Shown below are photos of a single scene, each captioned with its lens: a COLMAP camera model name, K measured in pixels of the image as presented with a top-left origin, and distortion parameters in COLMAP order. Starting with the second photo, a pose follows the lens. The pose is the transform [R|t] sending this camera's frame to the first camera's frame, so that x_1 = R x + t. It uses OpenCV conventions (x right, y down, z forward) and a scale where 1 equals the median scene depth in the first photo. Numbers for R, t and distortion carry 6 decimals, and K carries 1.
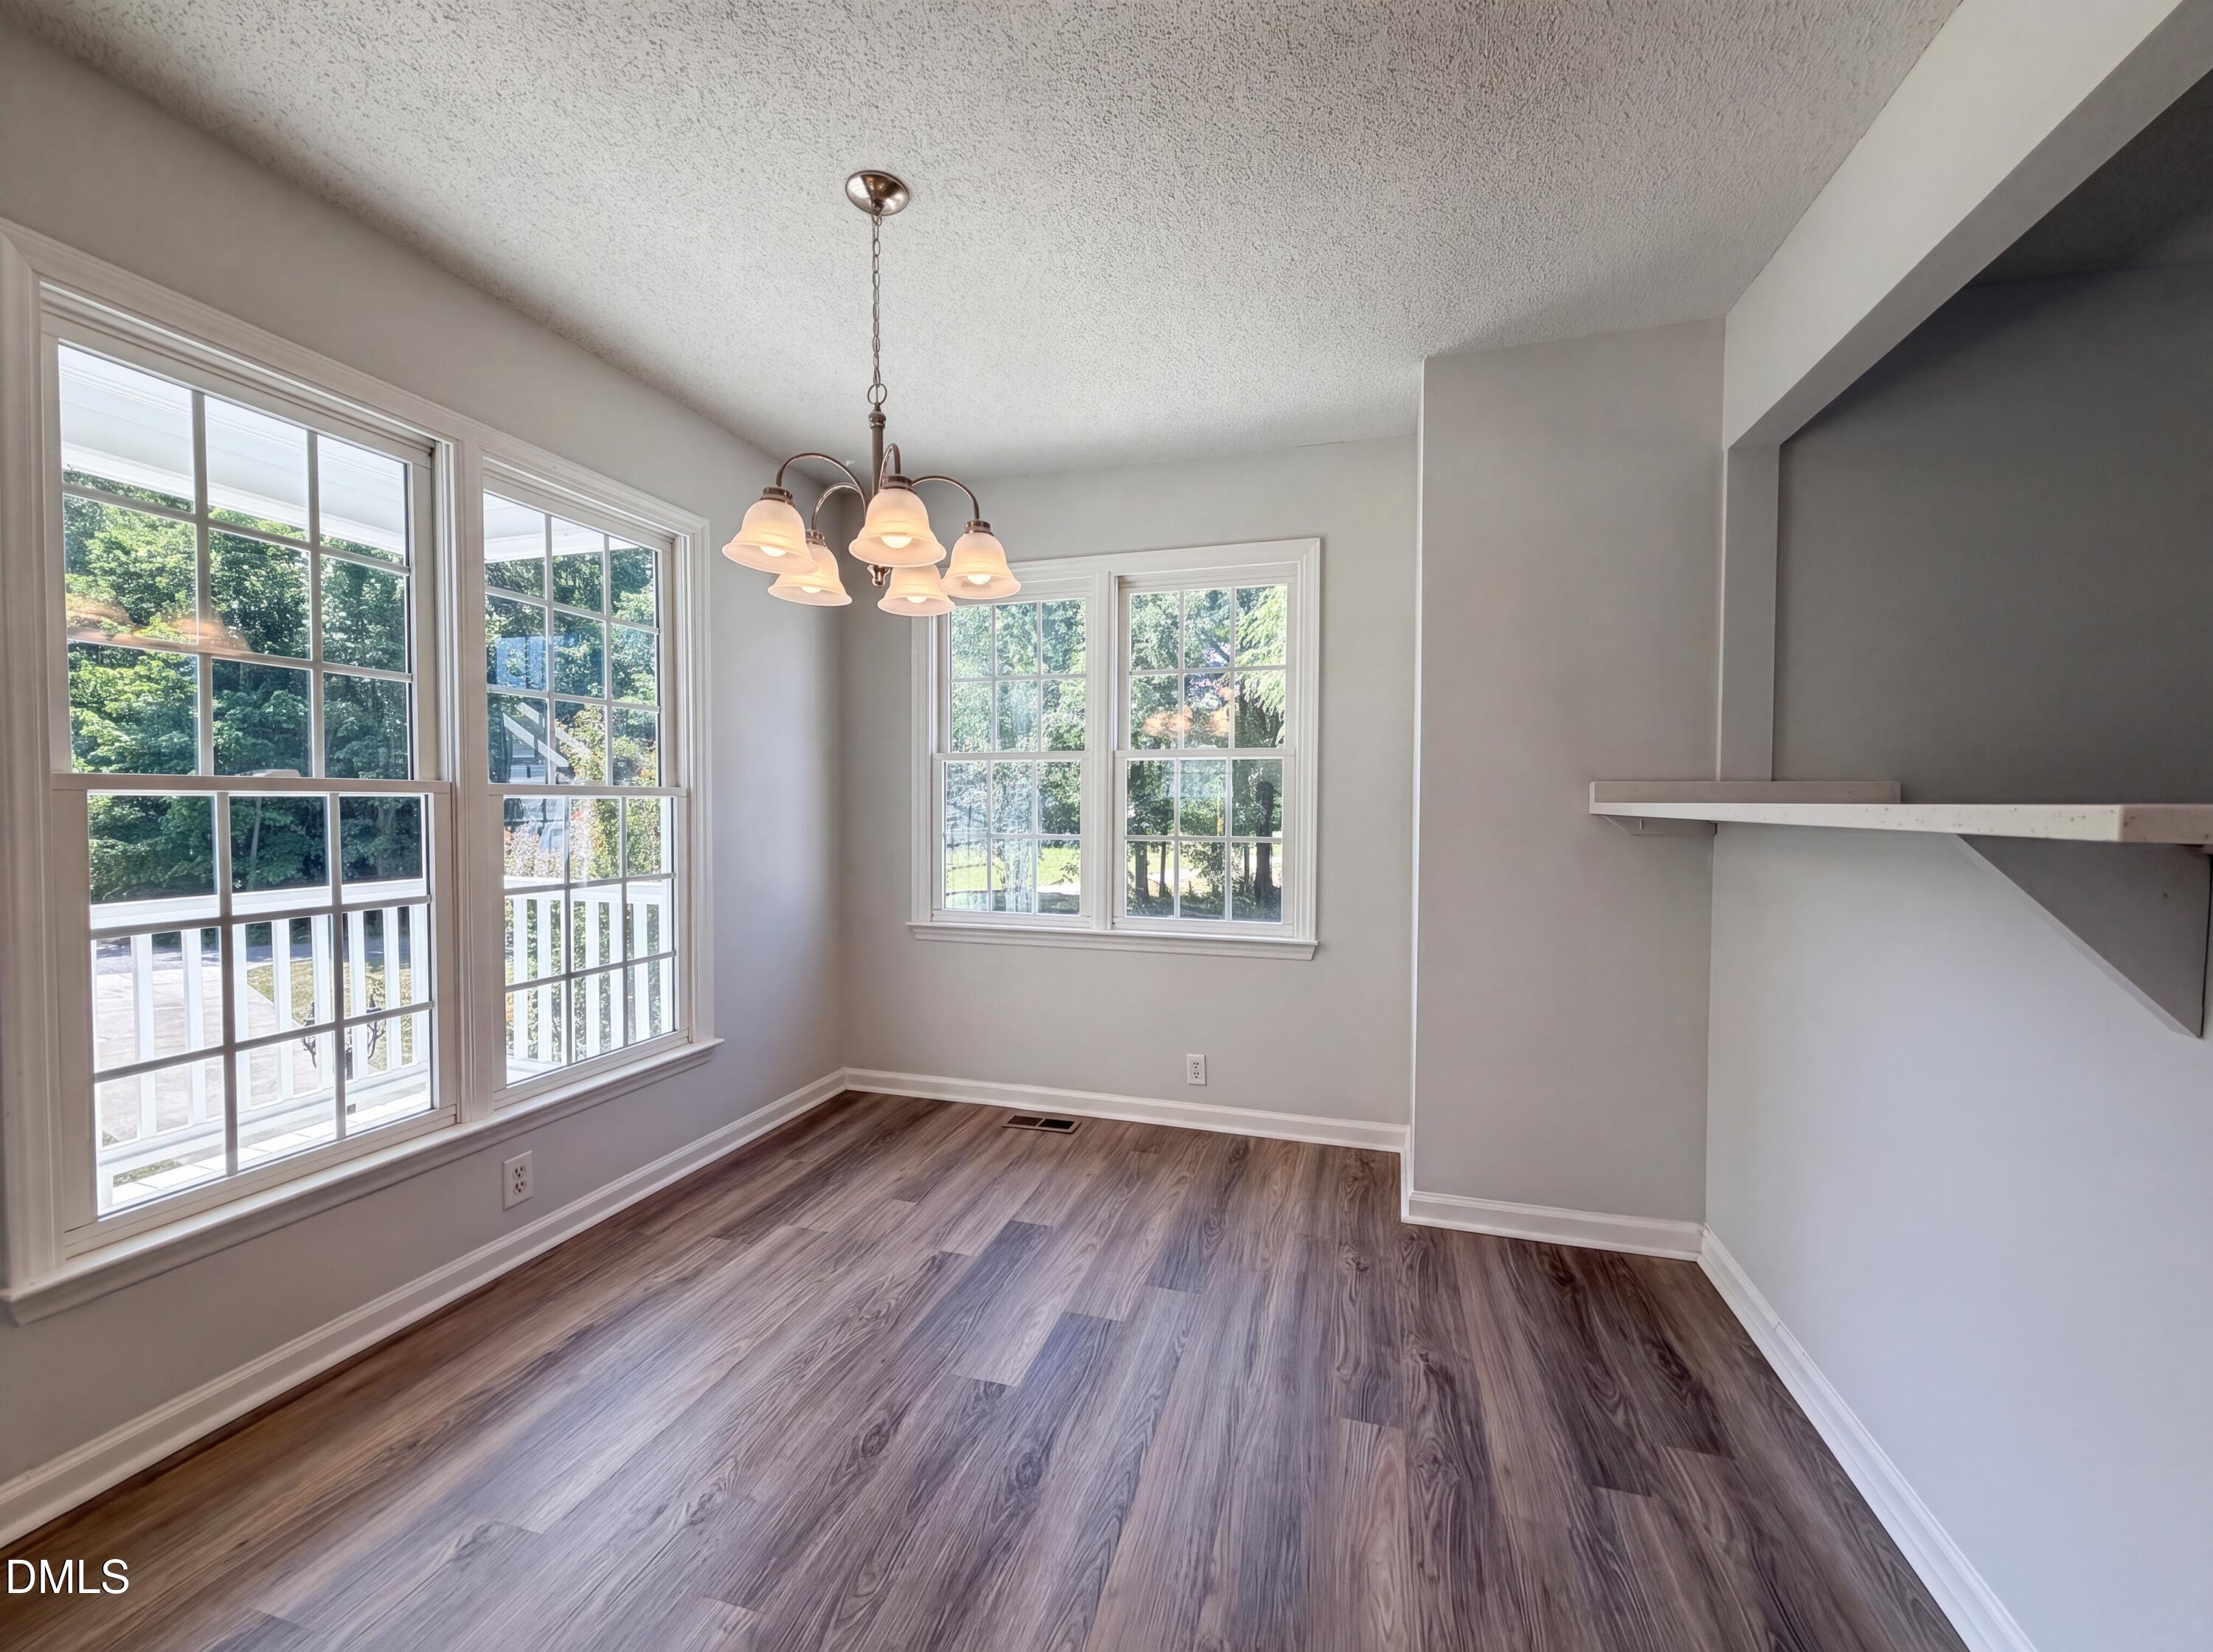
lens RADIAL K [[882.1, 0, 1103.1], [0, 882.1, 823.7], [0, 0, 1]] dist [0.001264, 0.000062]
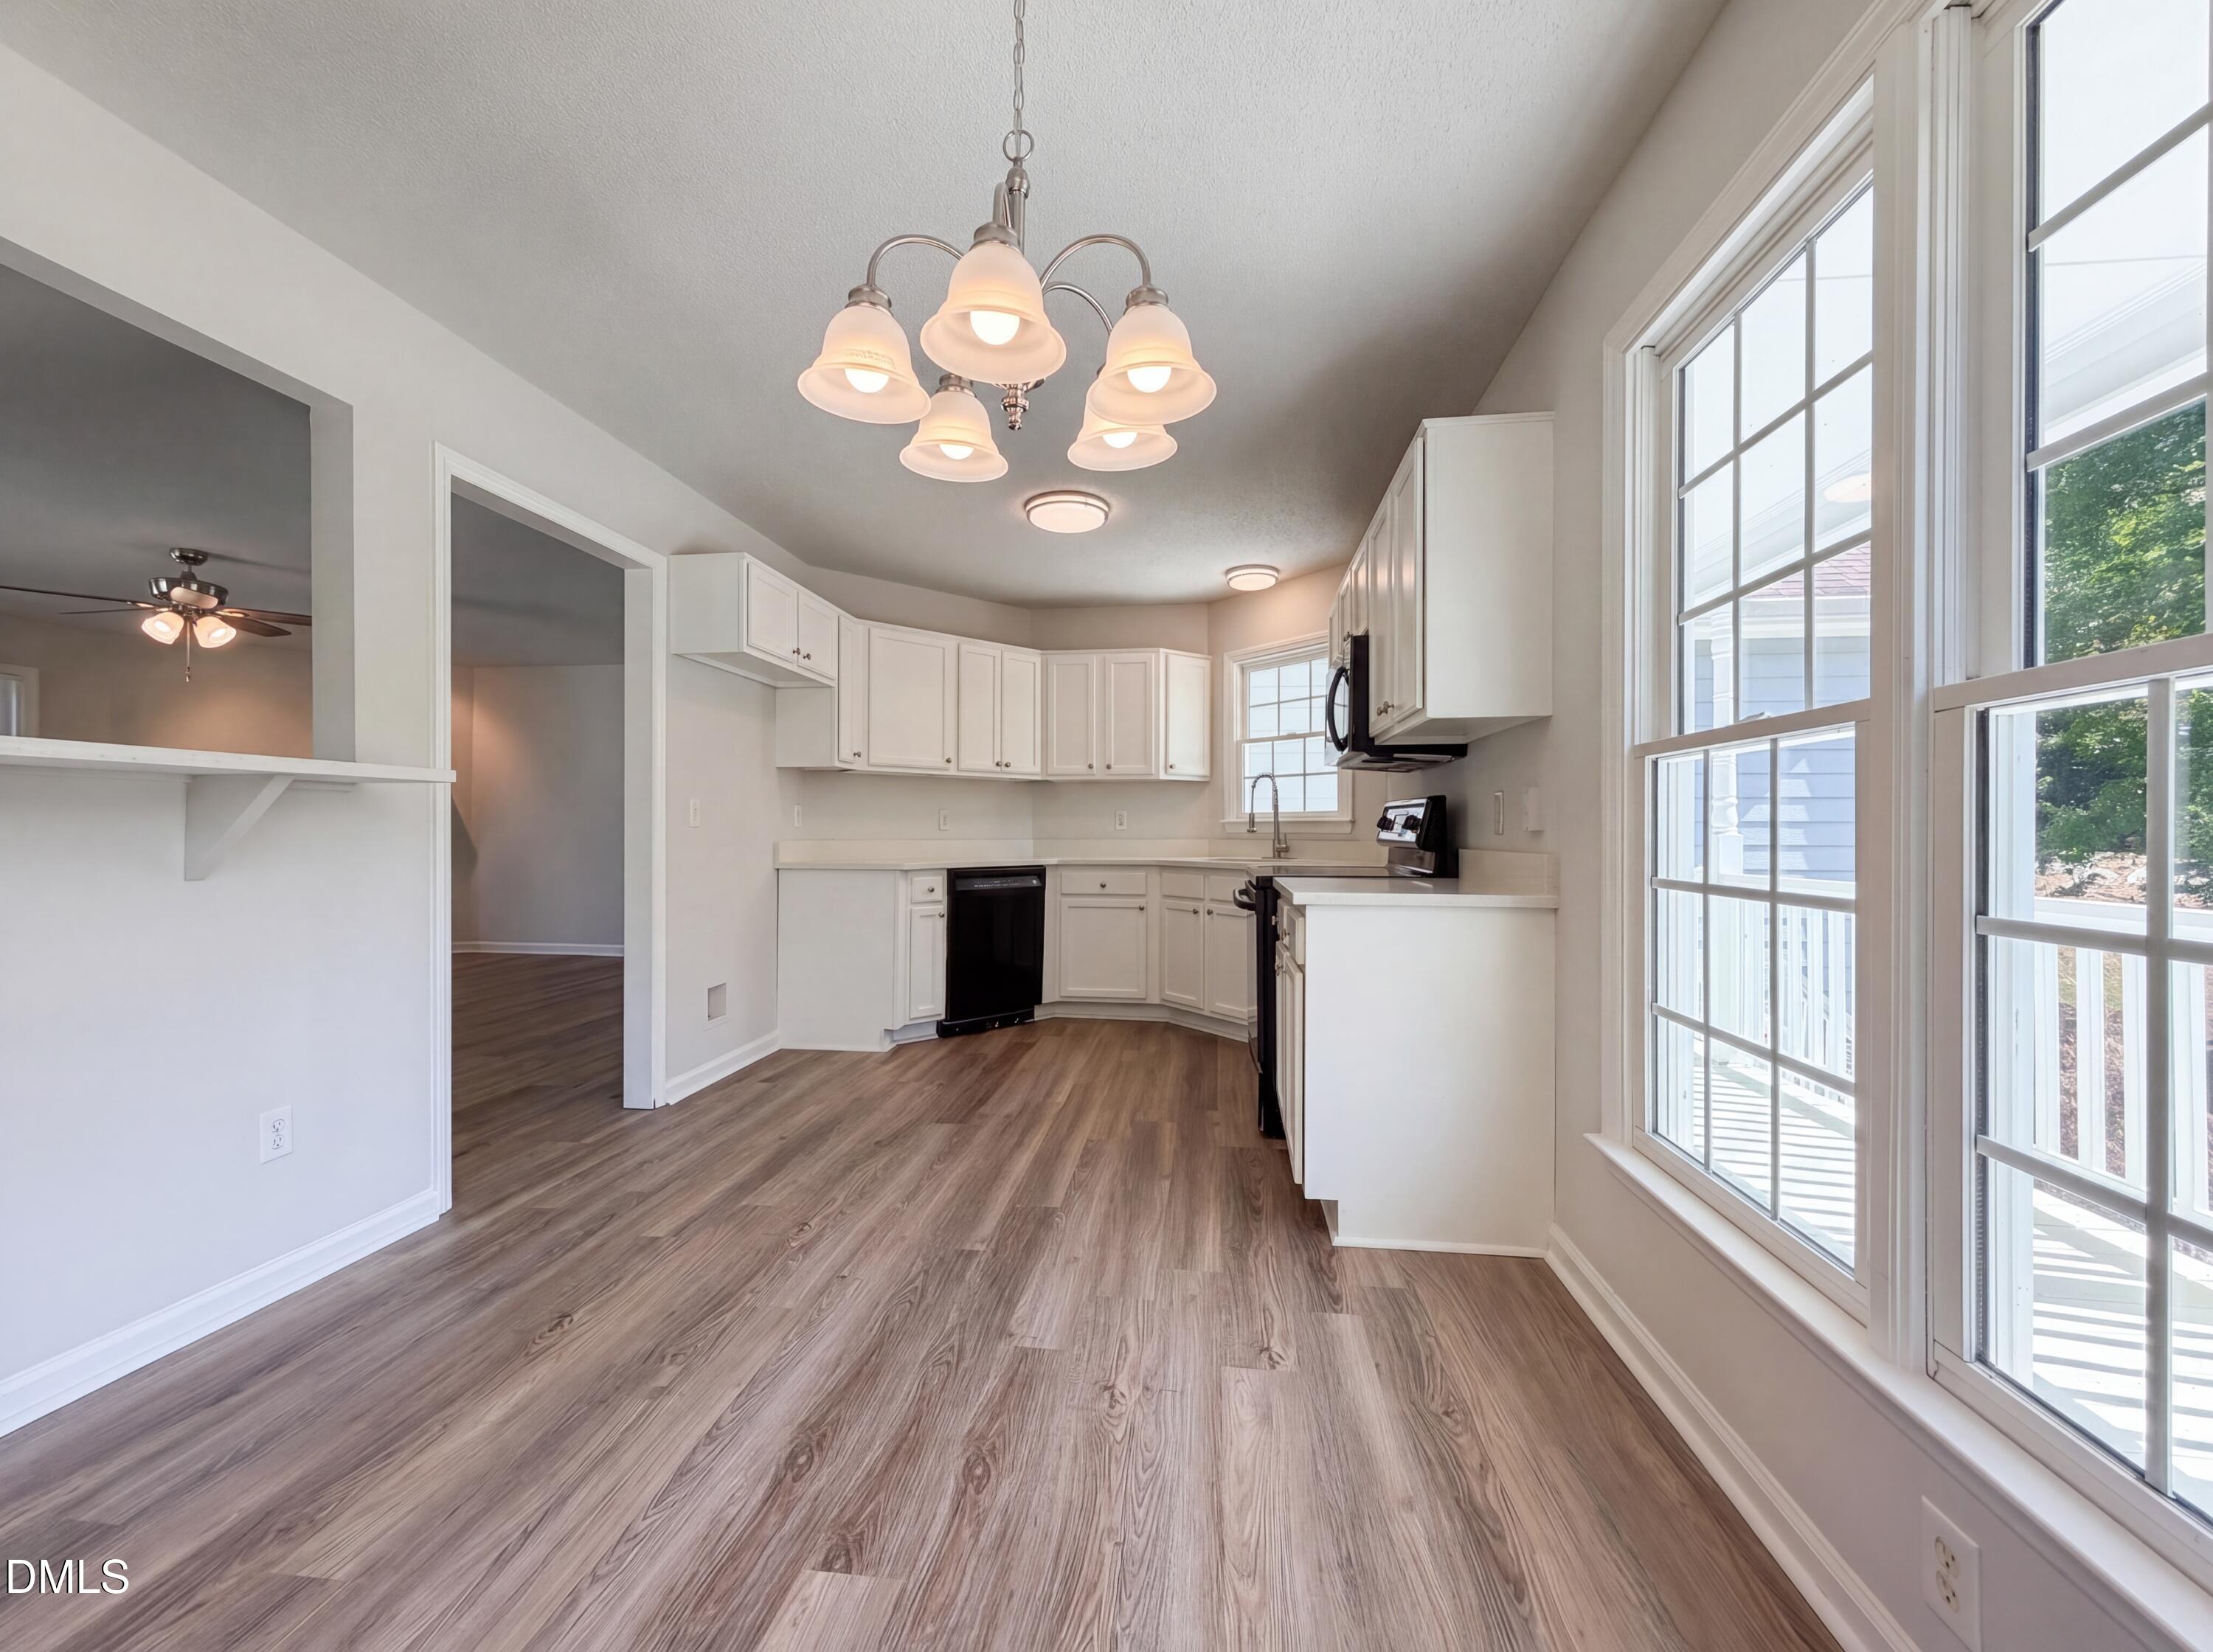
lens RADIAL K [[882.1, 0, 1103.1], [0, 882.1, 823.7], [0, 0, 1]] dist [0.001264, 0.000062]
pose [[-0.986416, -0.012587, -0.163781, -0.219579], [-0.015863, 0.999699, 0.018713, 0.031050], [0.163497, 0.021057, -0.986319, 1.806594]]
